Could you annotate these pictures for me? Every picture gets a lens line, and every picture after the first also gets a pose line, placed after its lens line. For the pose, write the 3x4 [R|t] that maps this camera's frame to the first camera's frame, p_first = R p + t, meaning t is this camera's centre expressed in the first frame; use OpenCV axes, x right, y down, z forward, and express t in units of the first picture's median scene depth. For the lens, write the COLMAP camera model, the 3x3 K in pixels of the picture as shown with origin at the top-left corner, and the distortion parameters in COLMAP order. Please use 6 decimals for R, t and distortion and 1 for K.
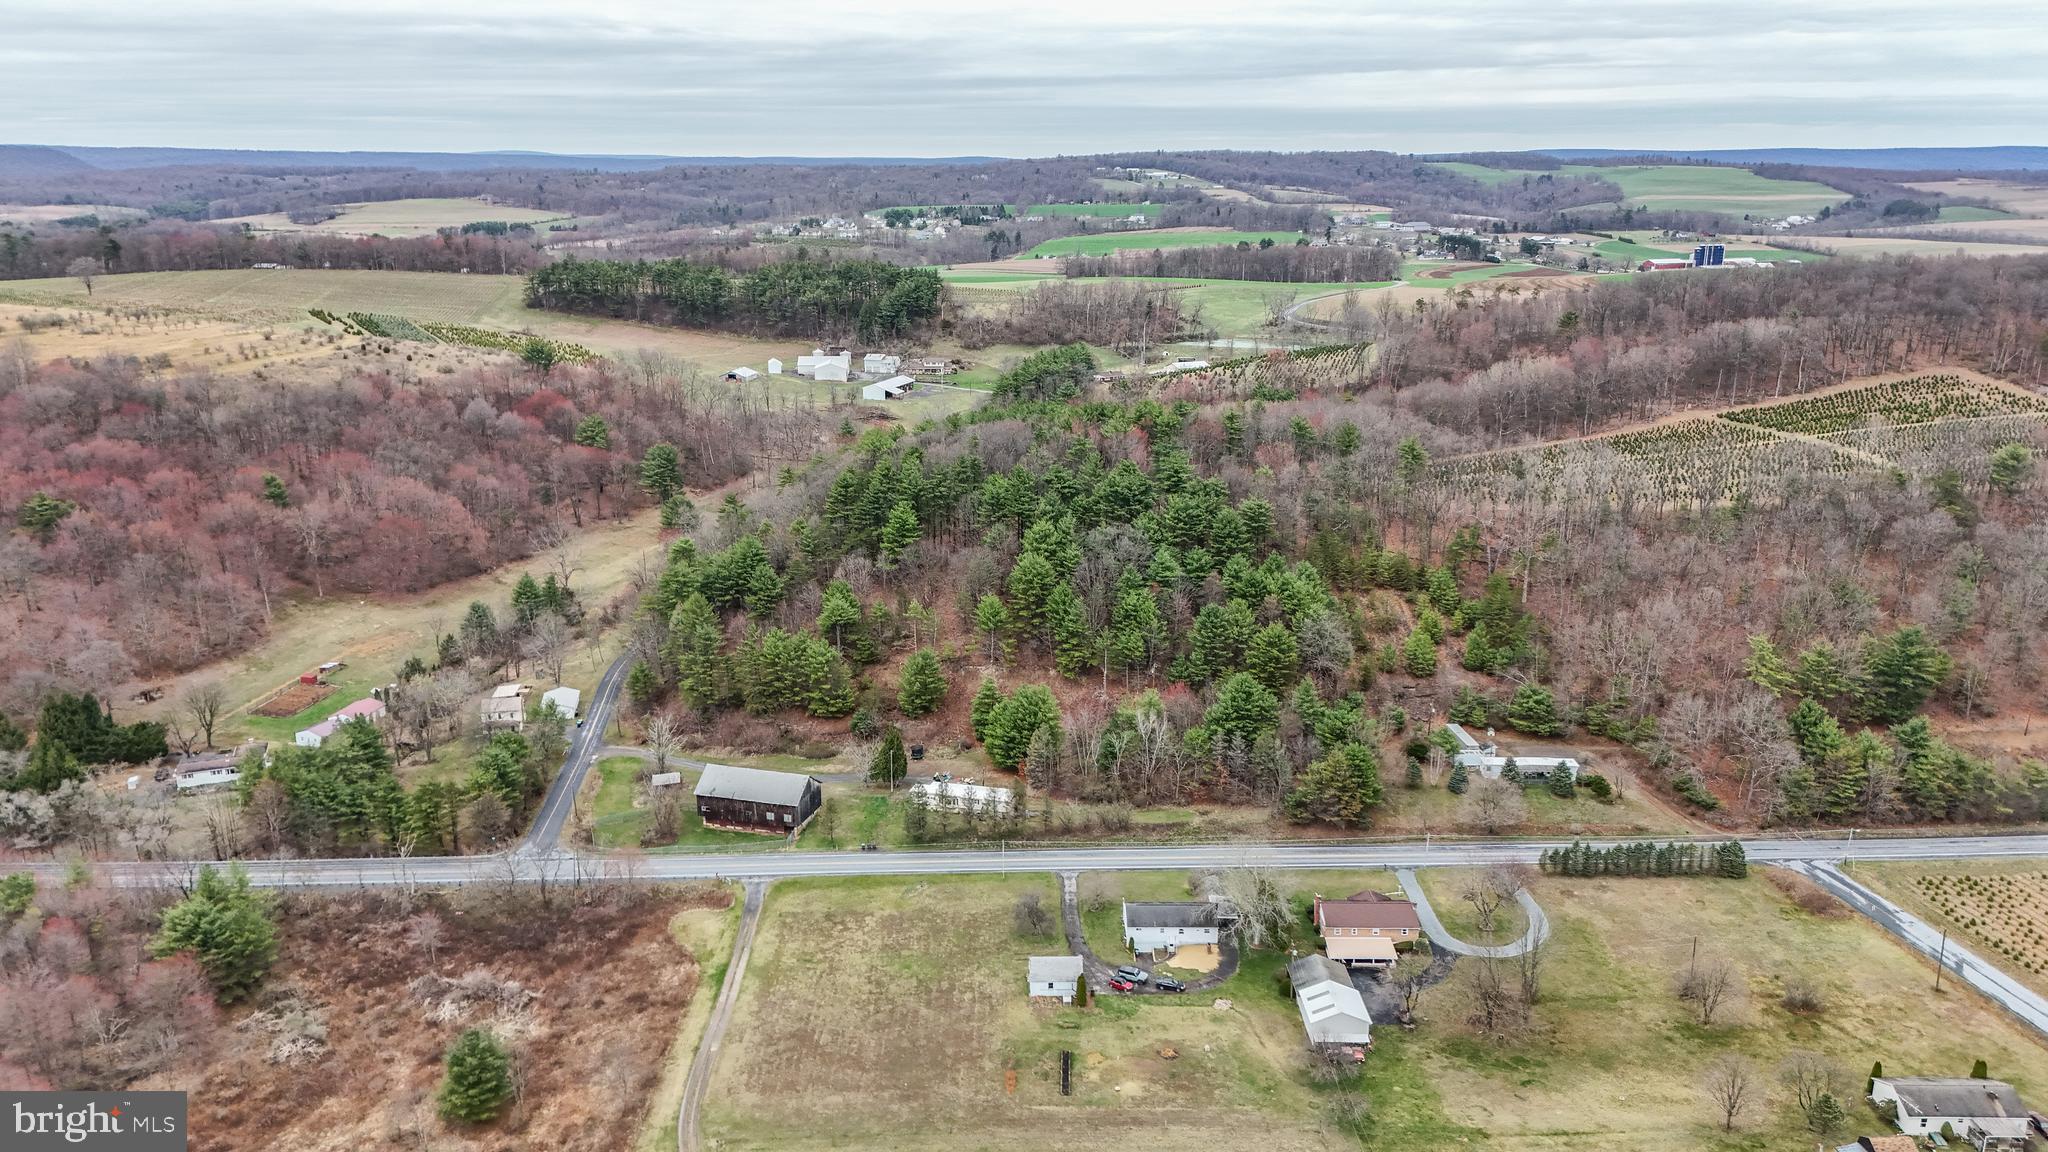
lens RADIAL K [[1495.7, 0, 1020.9], [0, 1495.7, 579.8], [0, 0, 1]] dist [0.094828, -0.094816]
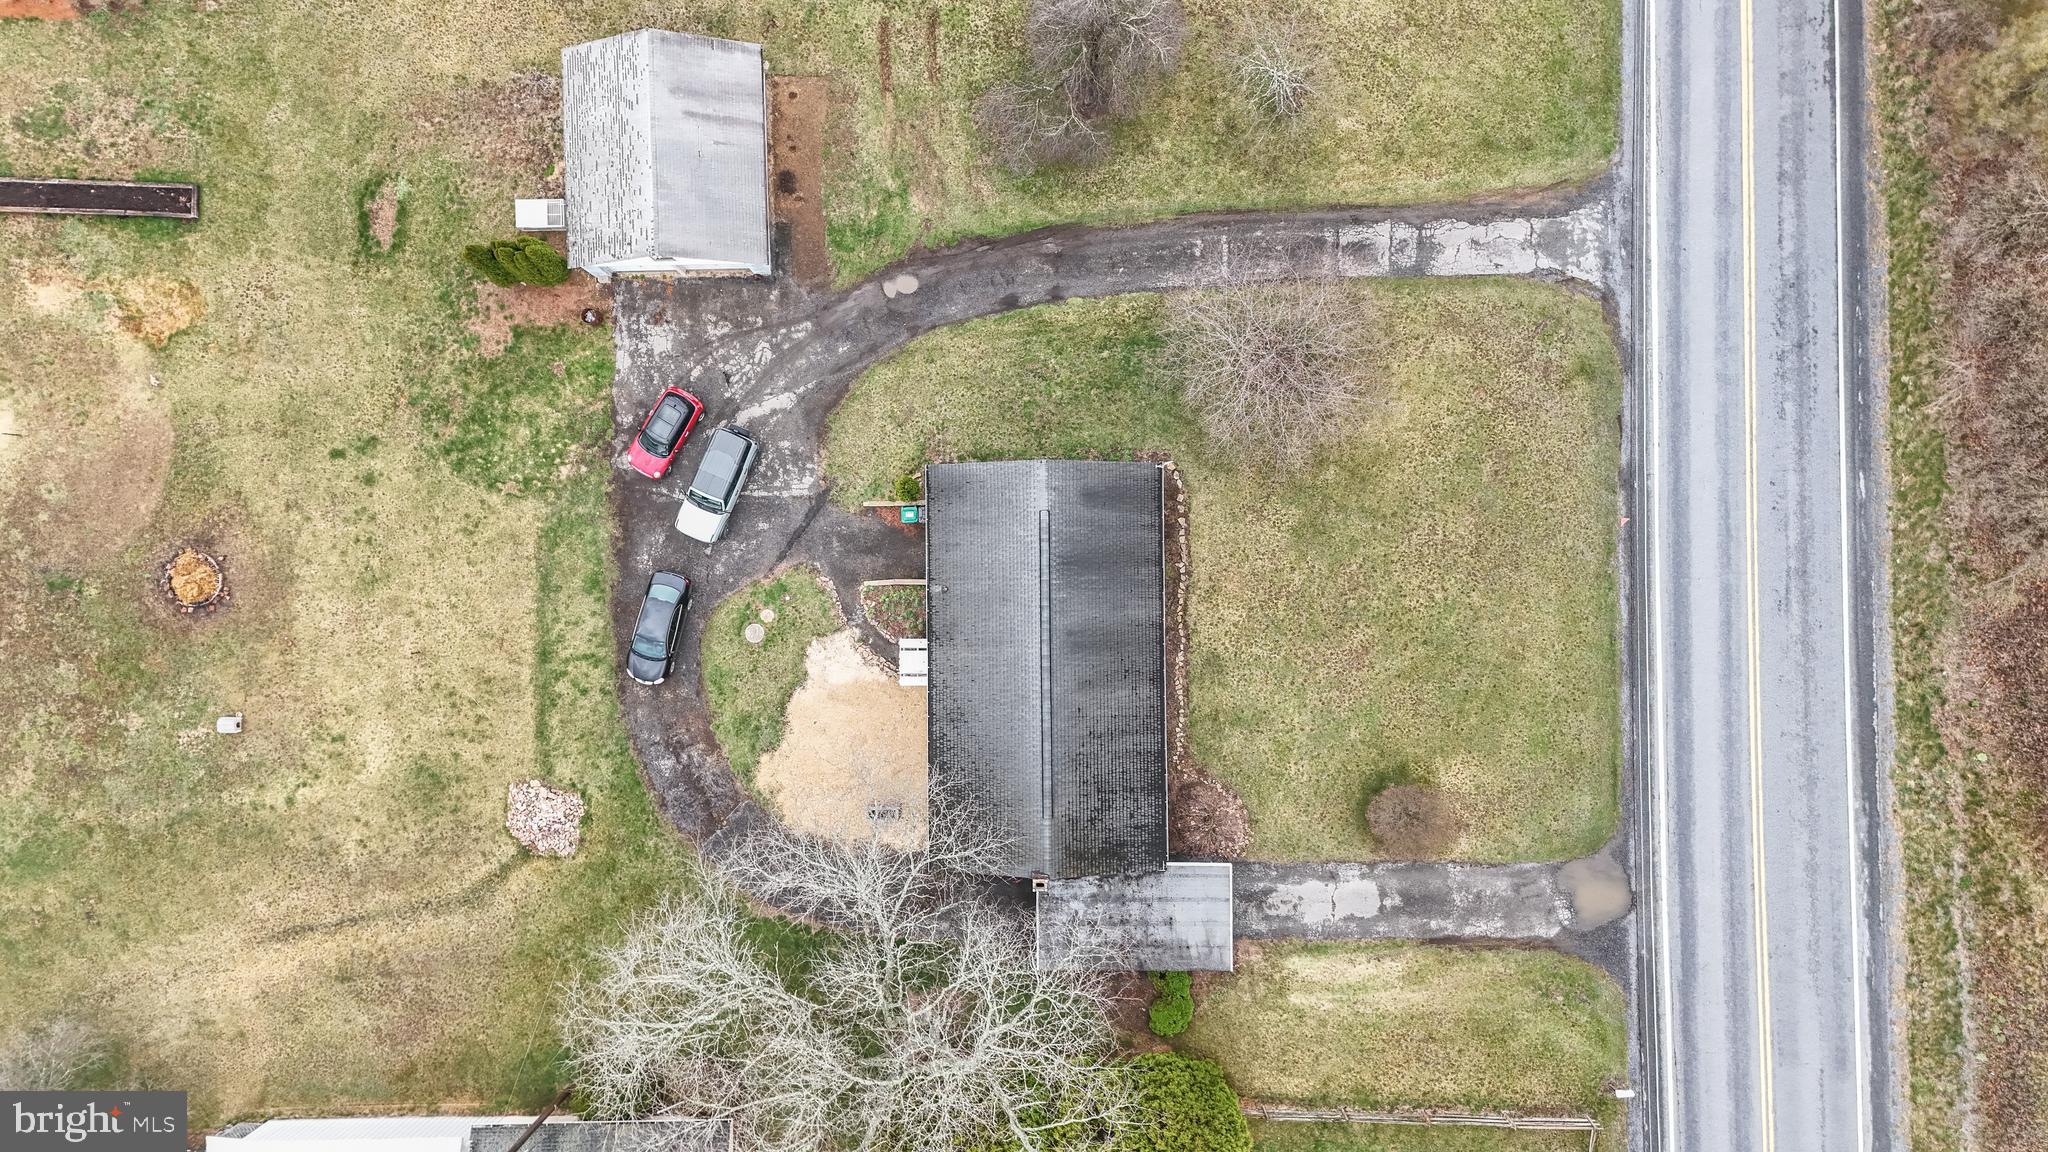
lens RADIAL K [[1495.7, 0, 1040.7], [0, 1495.7, 585.0], [0, 0, 1]] dist [0.094828, -0.094816]
pose [[0.005775, 0.999955, -0.007570, 0.092562], [-0.246480, 0.008760, 0.969108, 0.008869], [0.969131, -0.003731, 0.246519, 0.982993]]
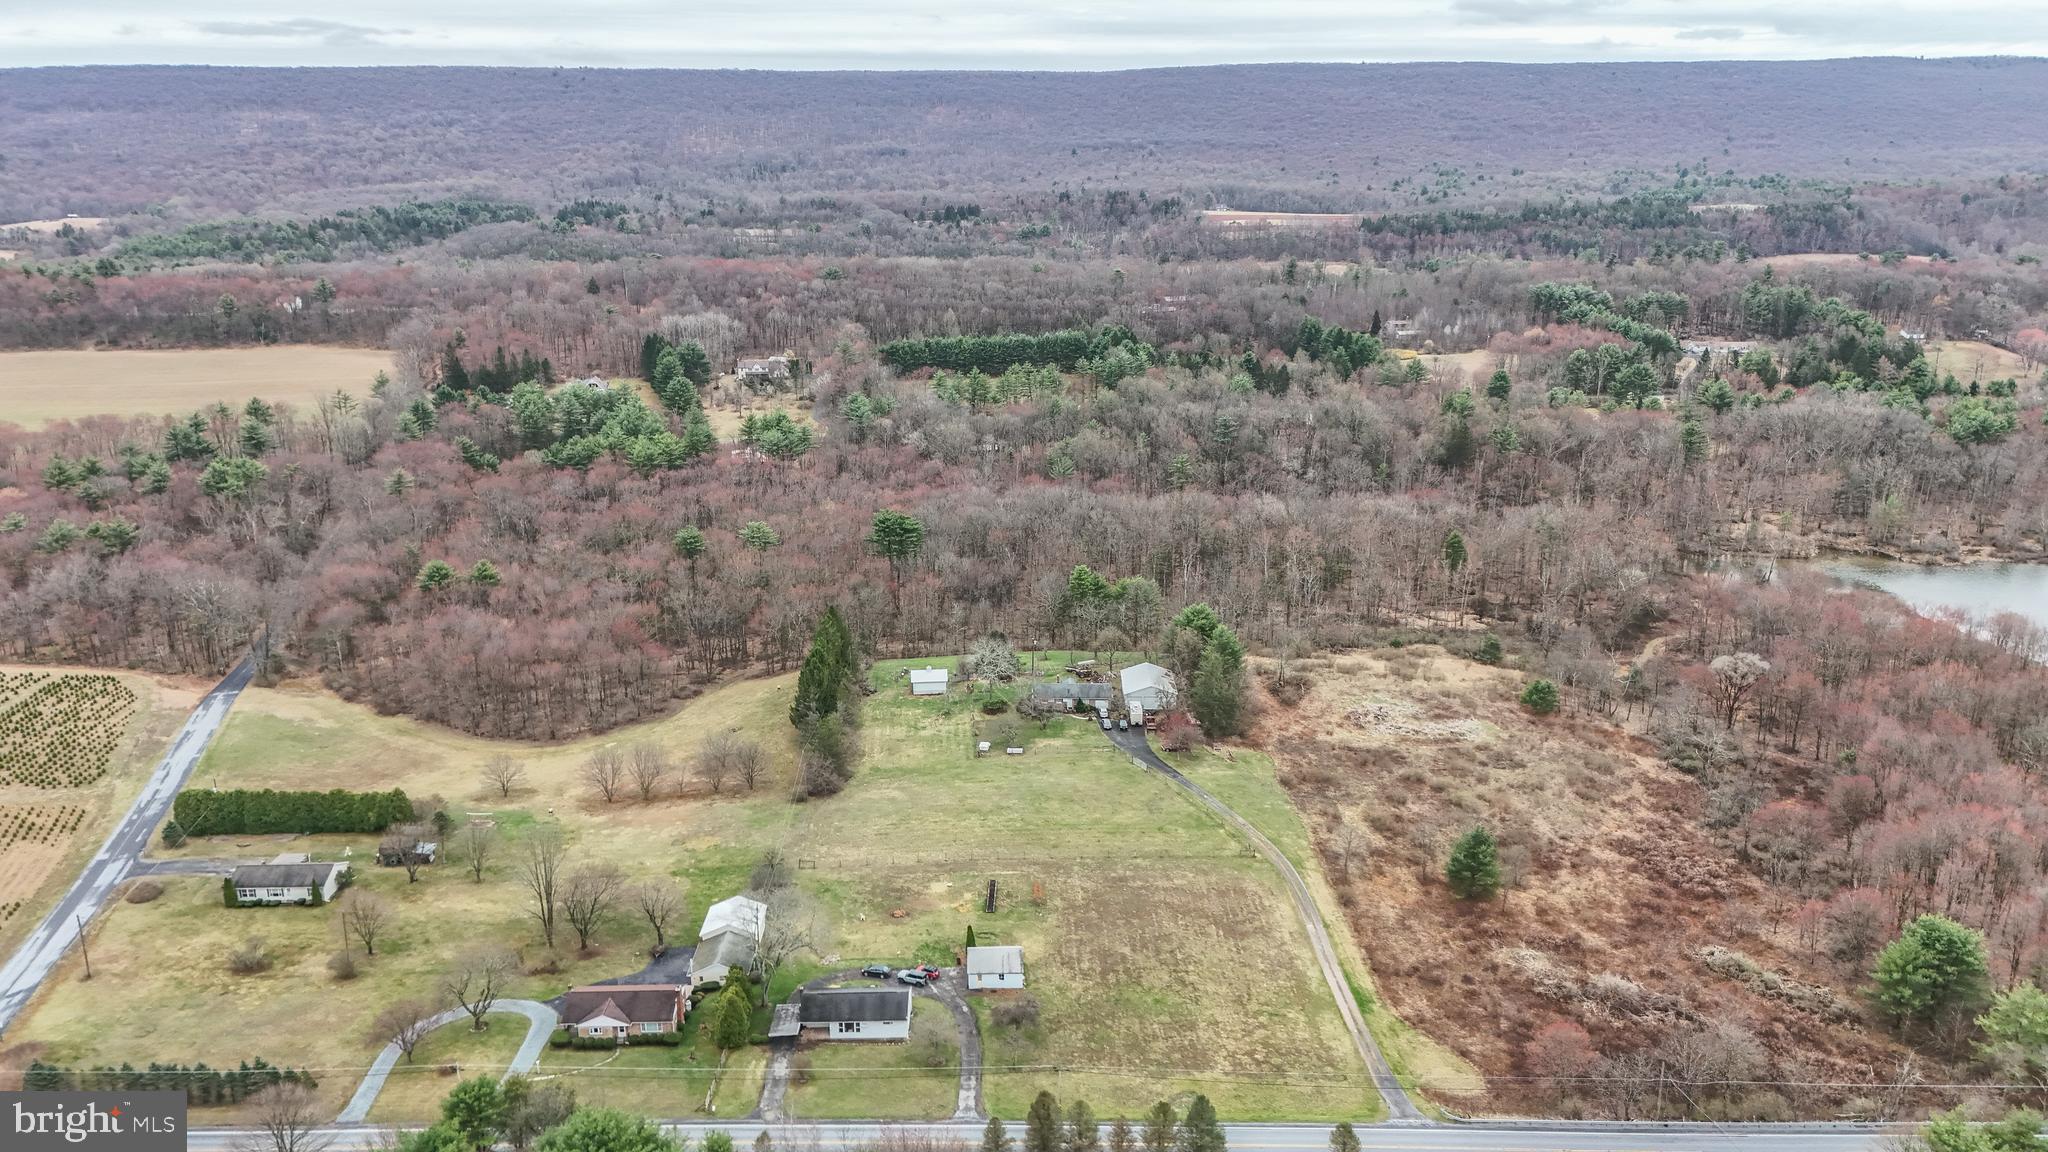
lens RADIAL K [[1495.7, 0, 1020.9], [0, 1495.7, 566.4], [0, 0, 1]] dist [0.094828, -0.094816]
pose [[-0.999937, 0.010318, -0.004455, 0.008386], [0.006629, 0.861579, 0.507581, -0.434971], [0.009076, 0.507519, -0.861593, 1.670848]]
